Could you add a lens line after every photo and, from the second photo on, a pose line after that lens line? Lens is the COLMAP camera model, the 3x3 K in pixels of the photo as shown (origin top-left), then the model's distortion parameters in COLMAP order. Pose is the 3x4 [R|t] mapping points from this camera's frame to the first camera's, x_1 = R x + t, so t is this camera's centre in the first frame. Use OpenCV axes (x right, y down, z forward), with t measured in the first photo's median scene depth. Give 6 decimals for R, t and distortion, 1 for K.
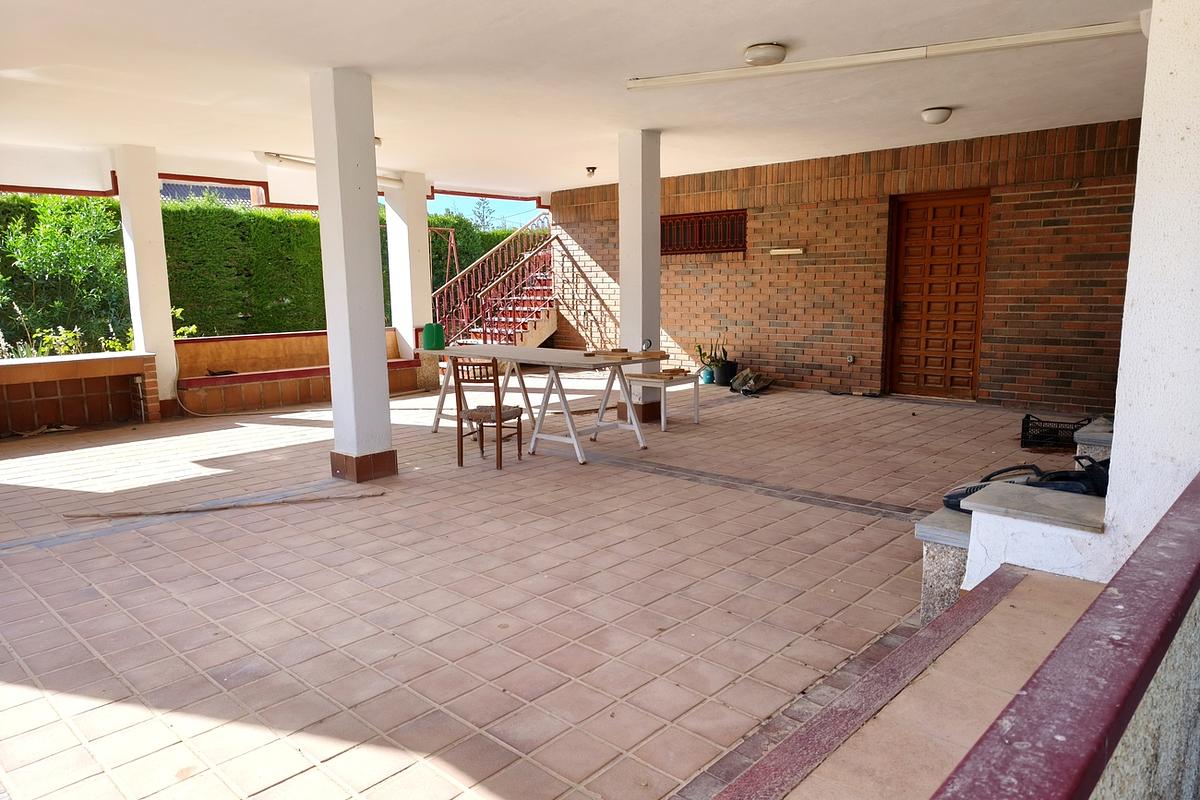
lens RADIAL K [[793.9, 0, 598.8], [0, 793.9, 404.0], [0, 0, 1]] dist [0.026666, -0.001705]
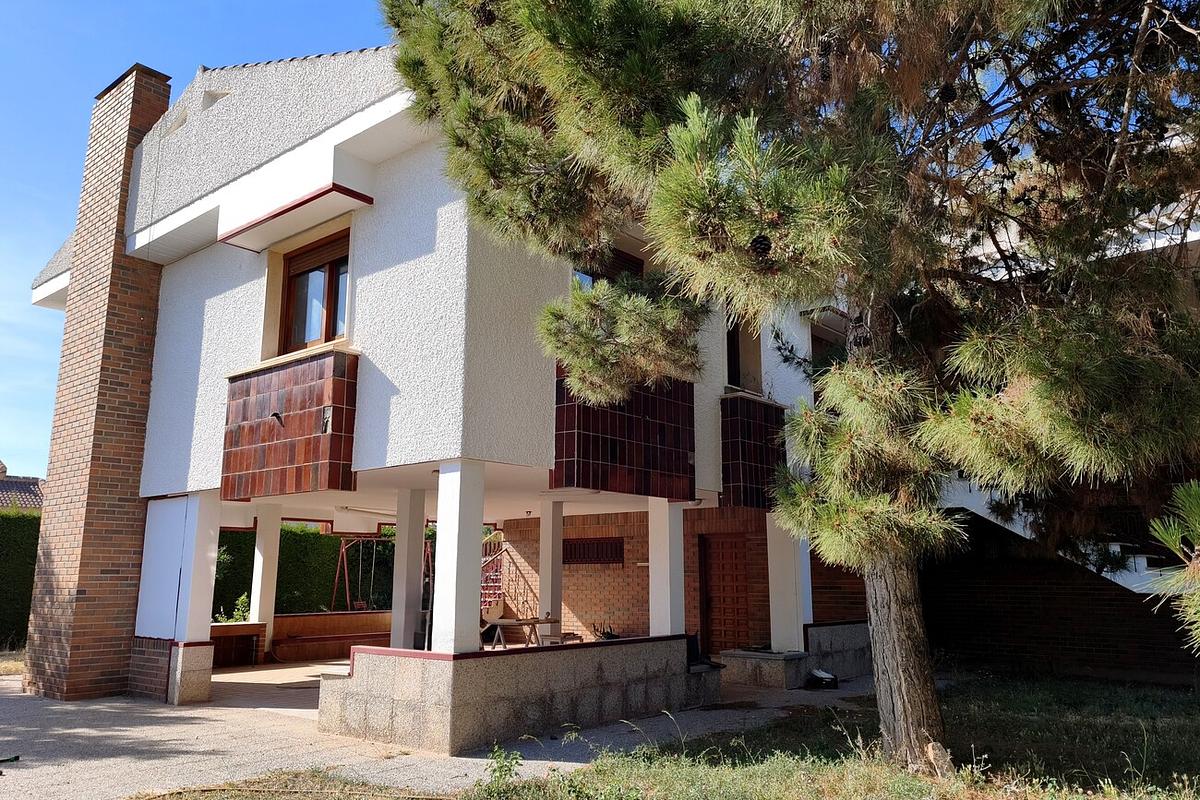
lens RADIAL K [[879.0, 0, 602.0], [0, 879.0, 402.0], [0, 0, 1]] dist [0.049422, -0.007497]
pose [[0.998410, 0.024007, 0.050994, 0.048745], [-0.005142, 0.939777, -0.341750, 0.124604], [-0.056128, 0.340944, 0.938407, -0.882429]]
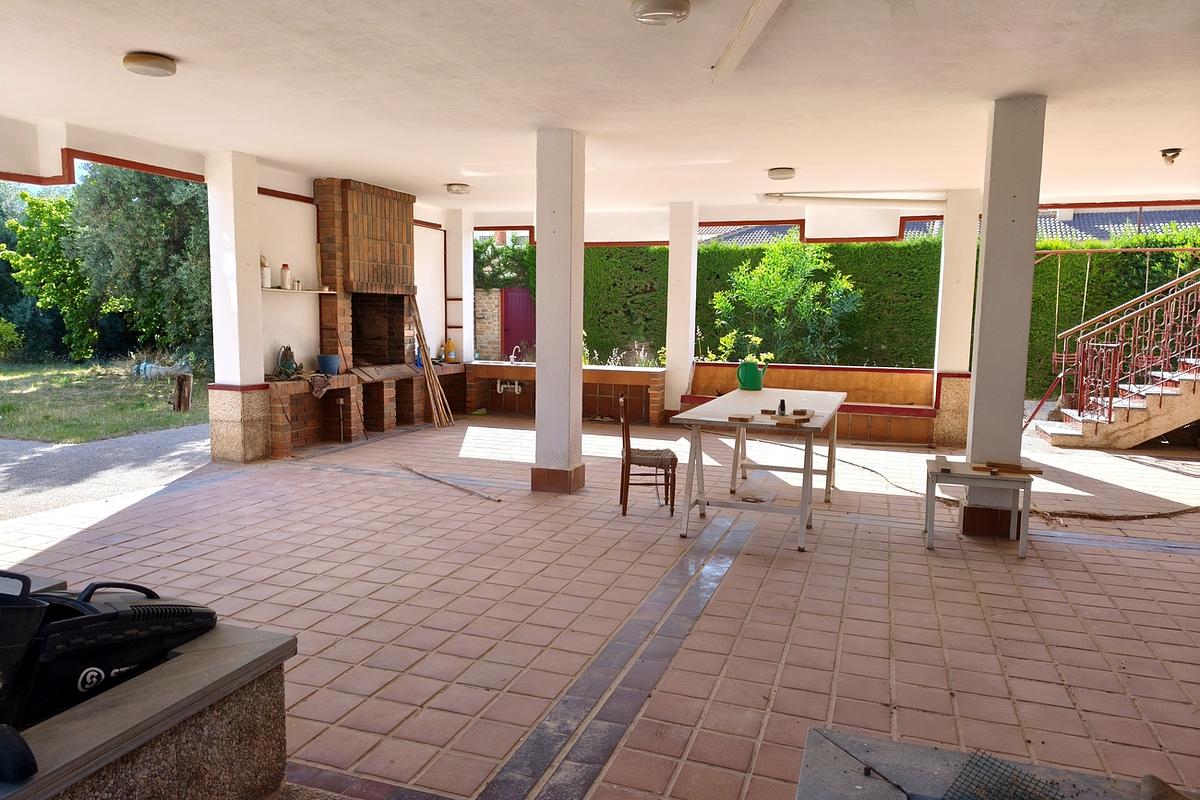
lens RADIAL K [[802.0, 0, 619.2], [0, 802.0, 402.5], [0, 0, 1]] dist [0.004706, -0.001560]
pose [[0.416572, 0.120591, -0.901069, 0.462221], [-0.163488, 0.984941, 0.056234, -0.065670], [0.894281, 0.123888, 0.430014, 0.383264]]
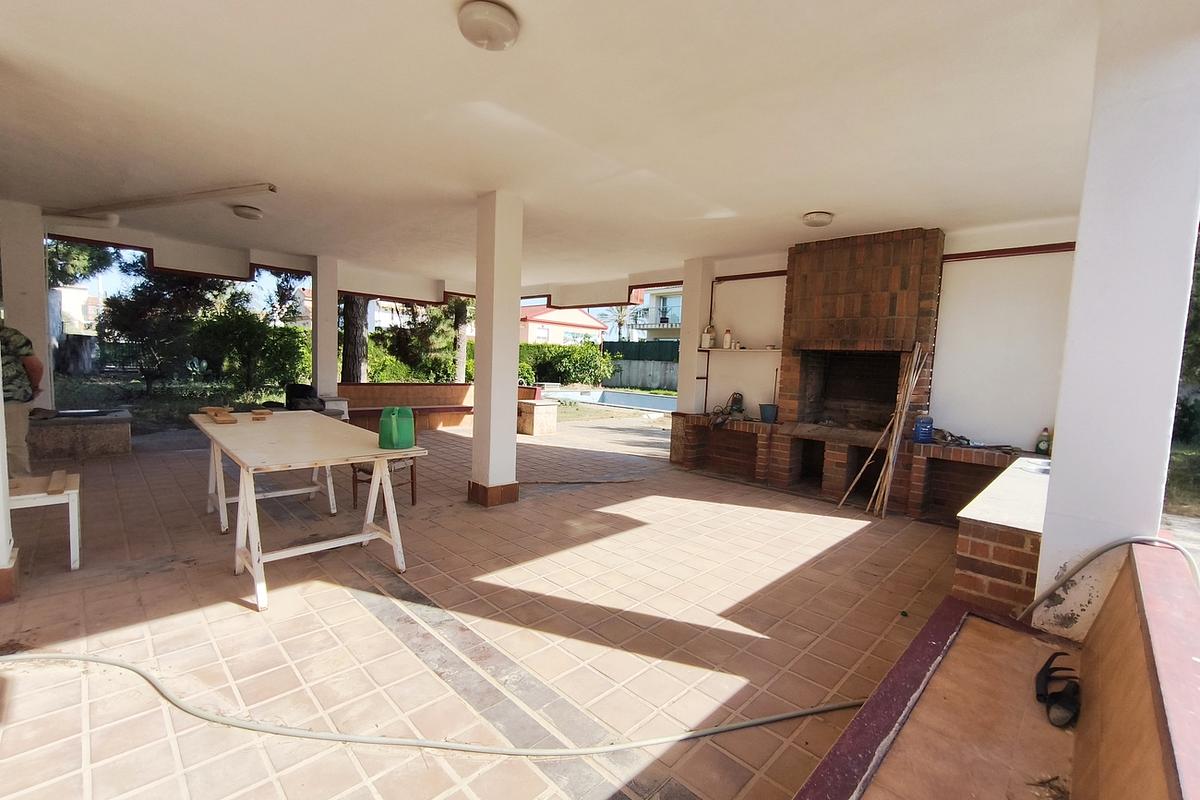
lens RADIAL K [[508.5, 0, 602.0], [0, 508.5, 404.2], [0, 0, 1]] dist [-0.001668, -0.000245]
pose [[-0.998922, -0.033670, 0.031952, -0.315866], [-0.025142, 0.971107, 0.237318, -0.166990], [-0.039019, 0.236258, -0.970907, 1.132718]]
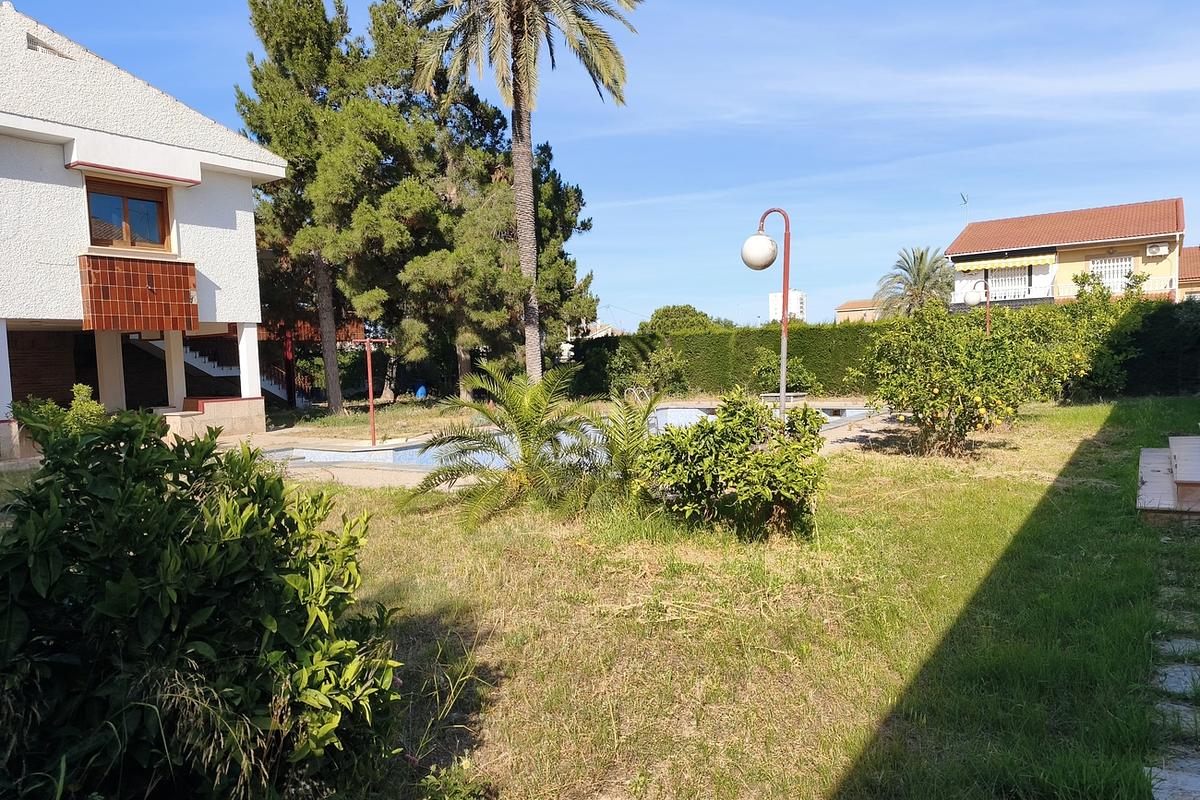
lens RADIAL K [[793.9, 0, 598.8], [0, 793.9, 404.0], [0, 0, 1]] dist [0.026666, -0.001705]
pose [[-0.138367, -0.037809, 0.989659, -2.178789], [0.191701, 0.979350, 0.064217, 0.114837], [-0.971651, 0.198604, -0.128262, -0.567506]]
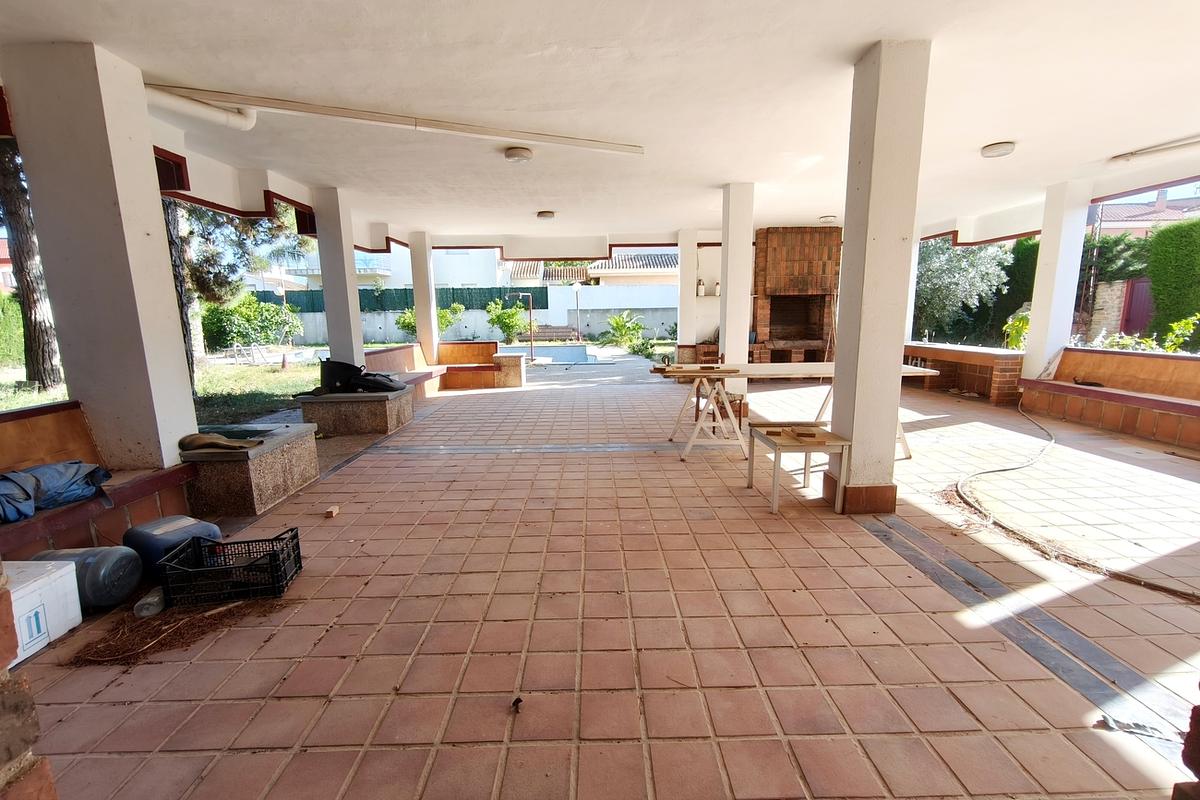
lens RADIAL K [[515.4, 0, 600.7], [0, 515.4, 404.7], [0, 0, 1]] dist [0.000701, 0.000025]
pose [[-0.718943, 0.141917, -0.680427, 0.433045], [-0.087163, 0.952798, 0.290823, -0.150046], [0.689582, 0.268393, -0.672638, 1.008139]]
